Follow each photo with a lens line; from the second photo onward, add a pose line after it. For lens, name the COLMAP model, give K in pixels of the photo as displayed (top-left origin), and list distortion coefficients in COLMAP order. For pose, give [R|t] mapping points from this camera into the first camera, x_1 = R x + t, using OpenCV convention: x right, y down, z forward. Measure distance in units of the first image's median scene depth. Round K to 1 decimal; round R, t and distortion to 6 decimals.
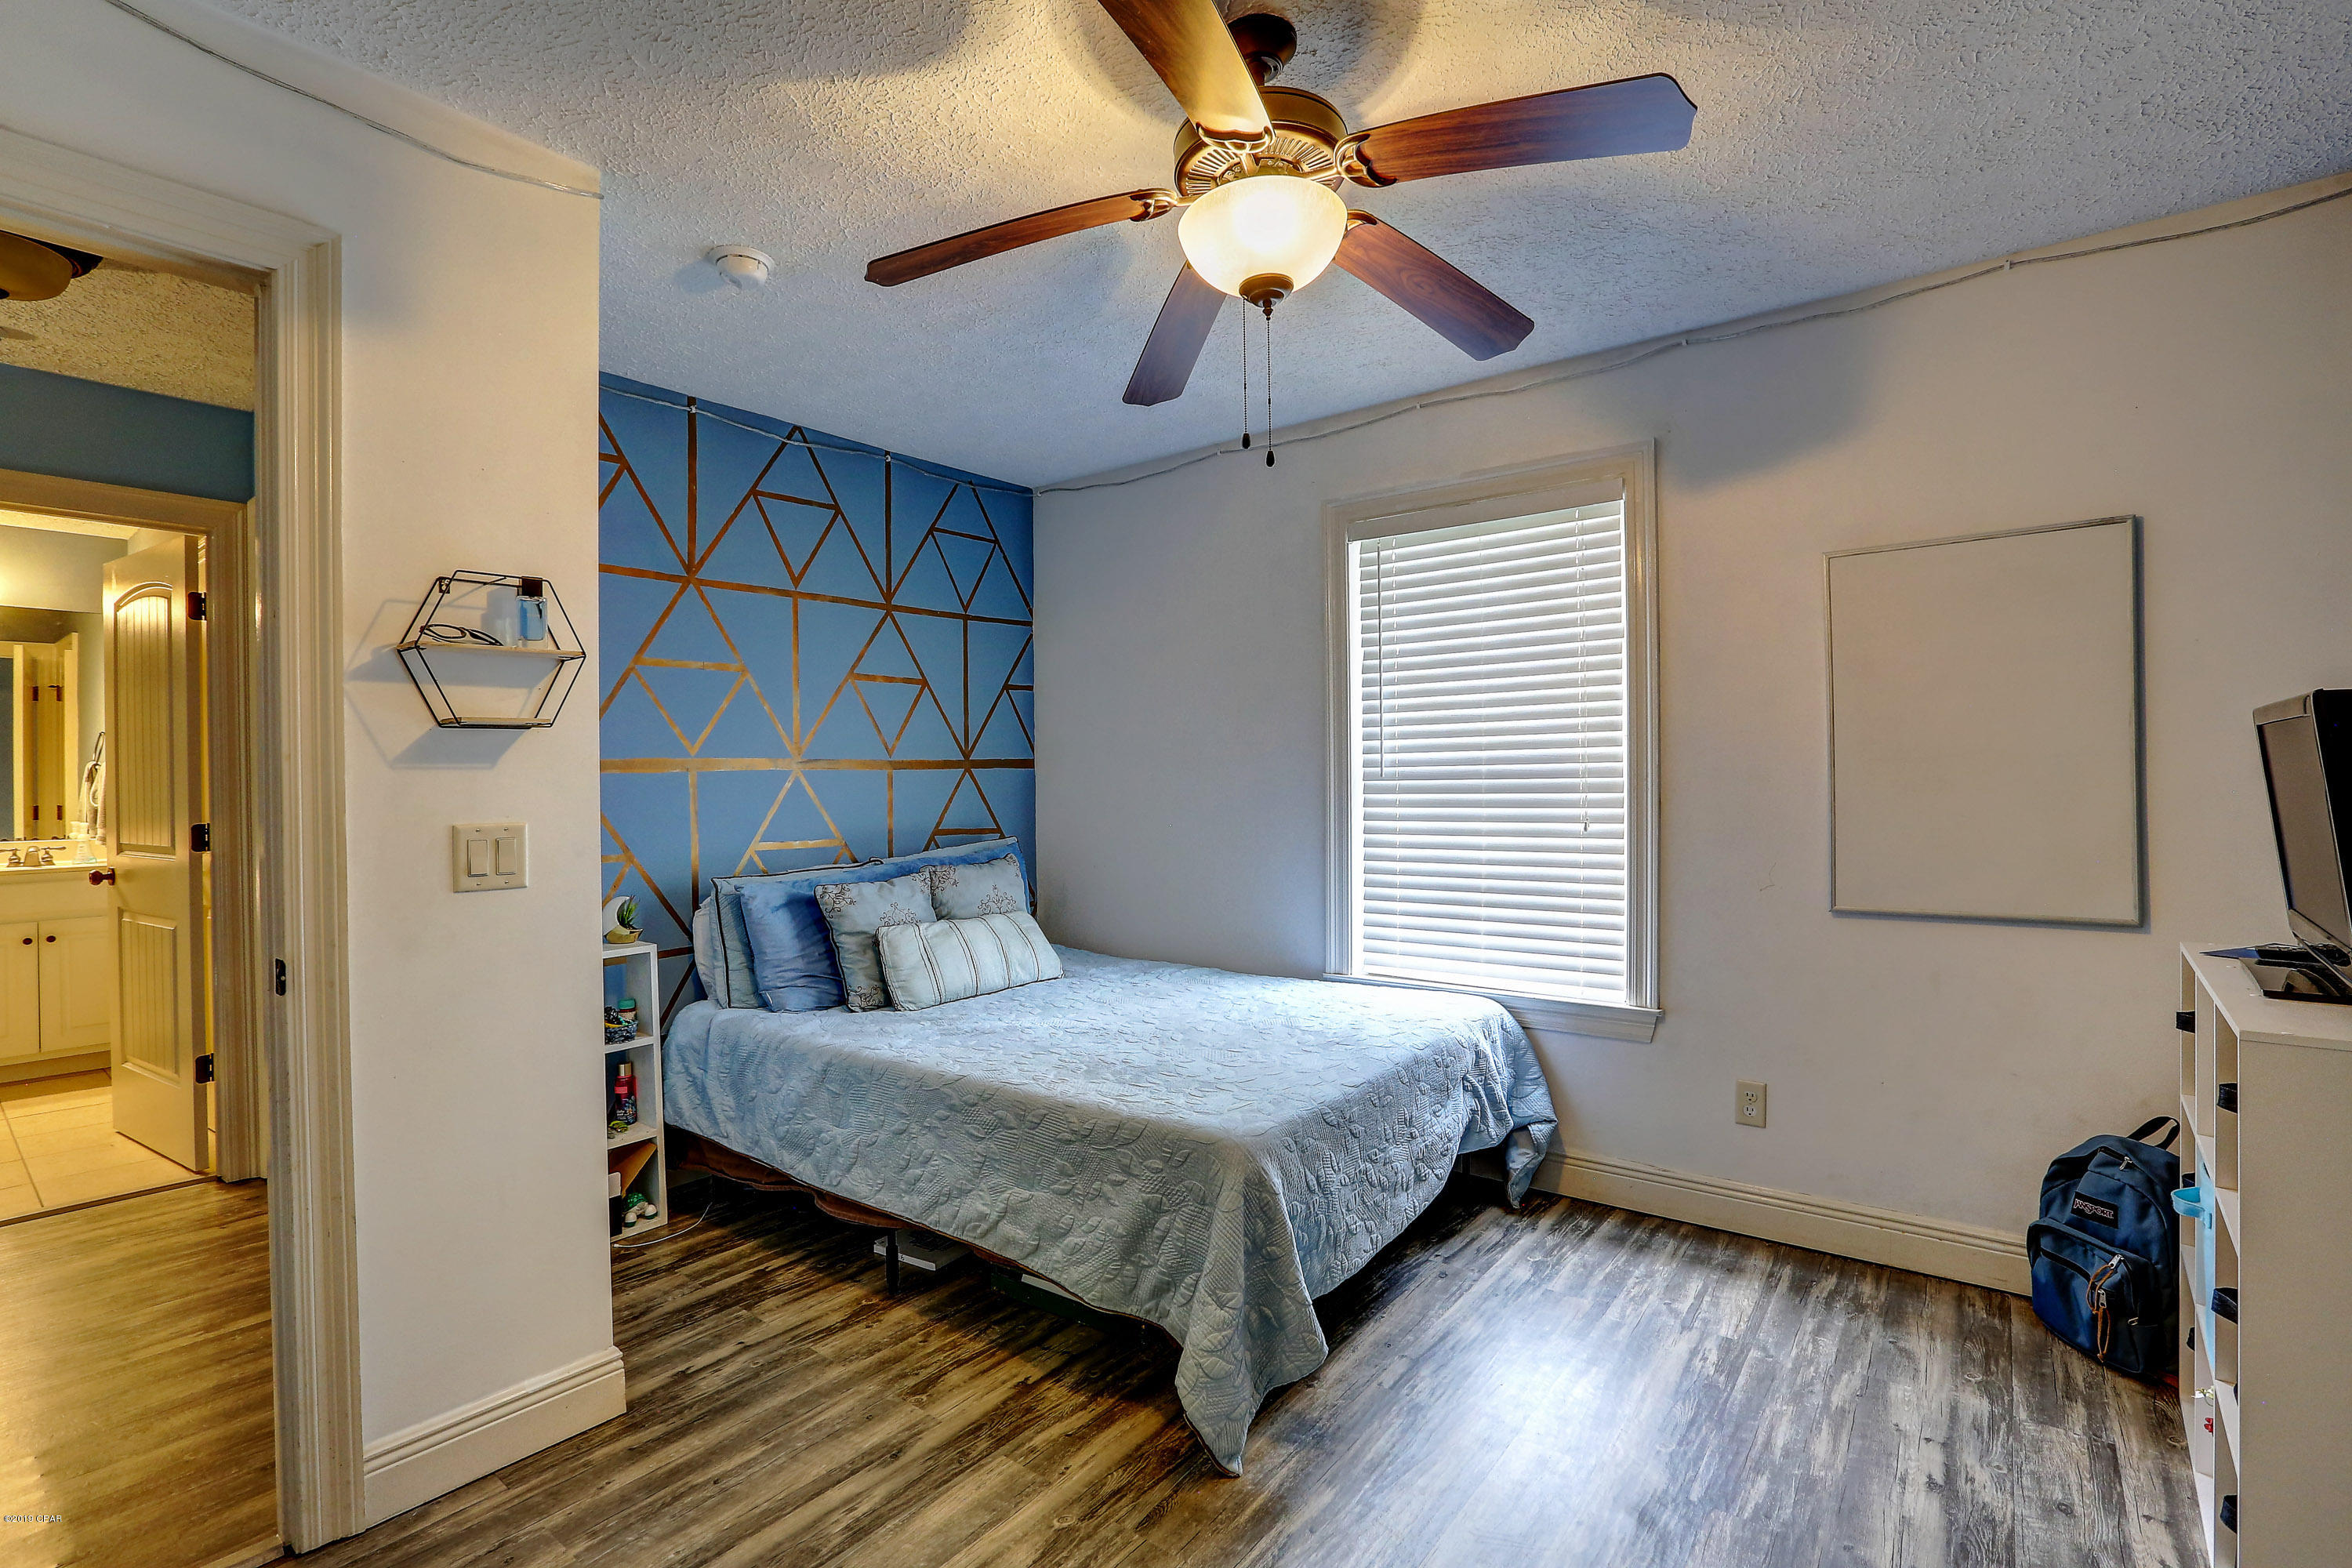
lens RADIAL K [[1073.8, 0, 1170.7], [0, 1073.8, 781.2], [0, 0, 1]] dist [-0.054050, 0.017925]
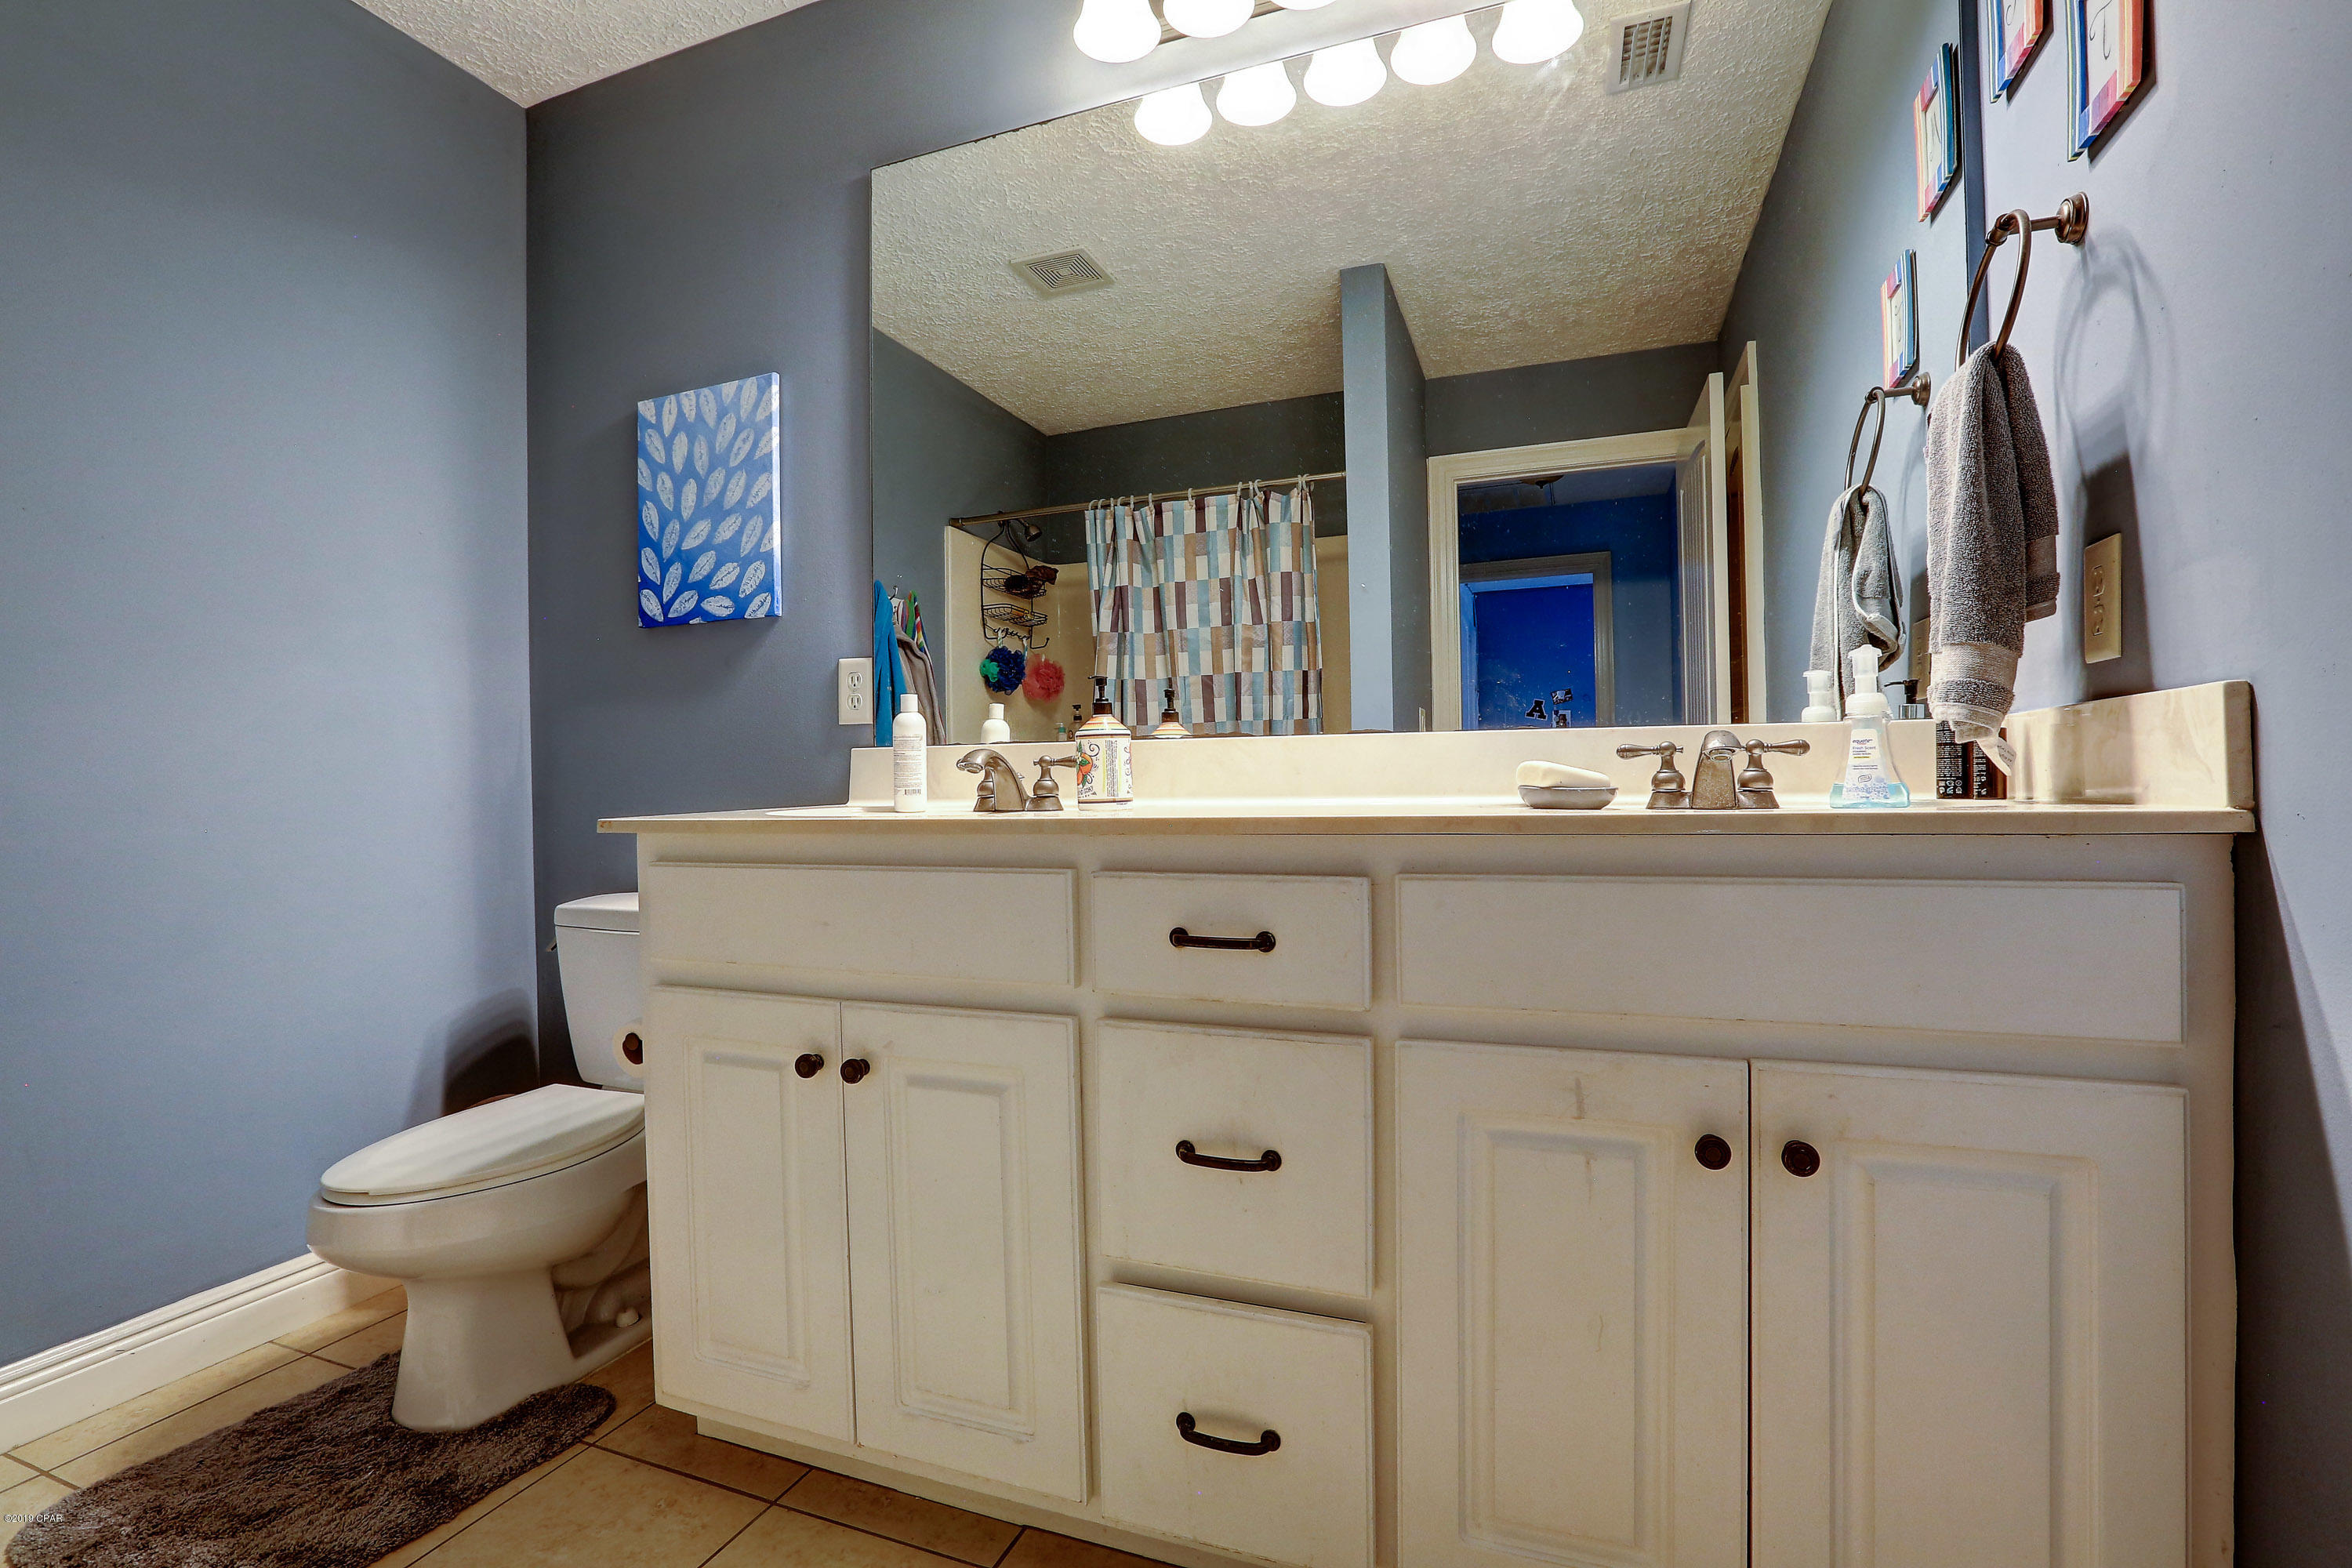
lens RADIAL K [[1073.8, 0, 1172.0], [0, 1073.8, 787.0], [0, 0, 1]] dist [-0.054050, 0.017925]
pose [[0.291227, 0.012129, -0.956577, -0.868350], [0.001883, 0.999910, 0.013252, 0.072937], [0.956652, -0.005661, 0.291178, 0.772545]]
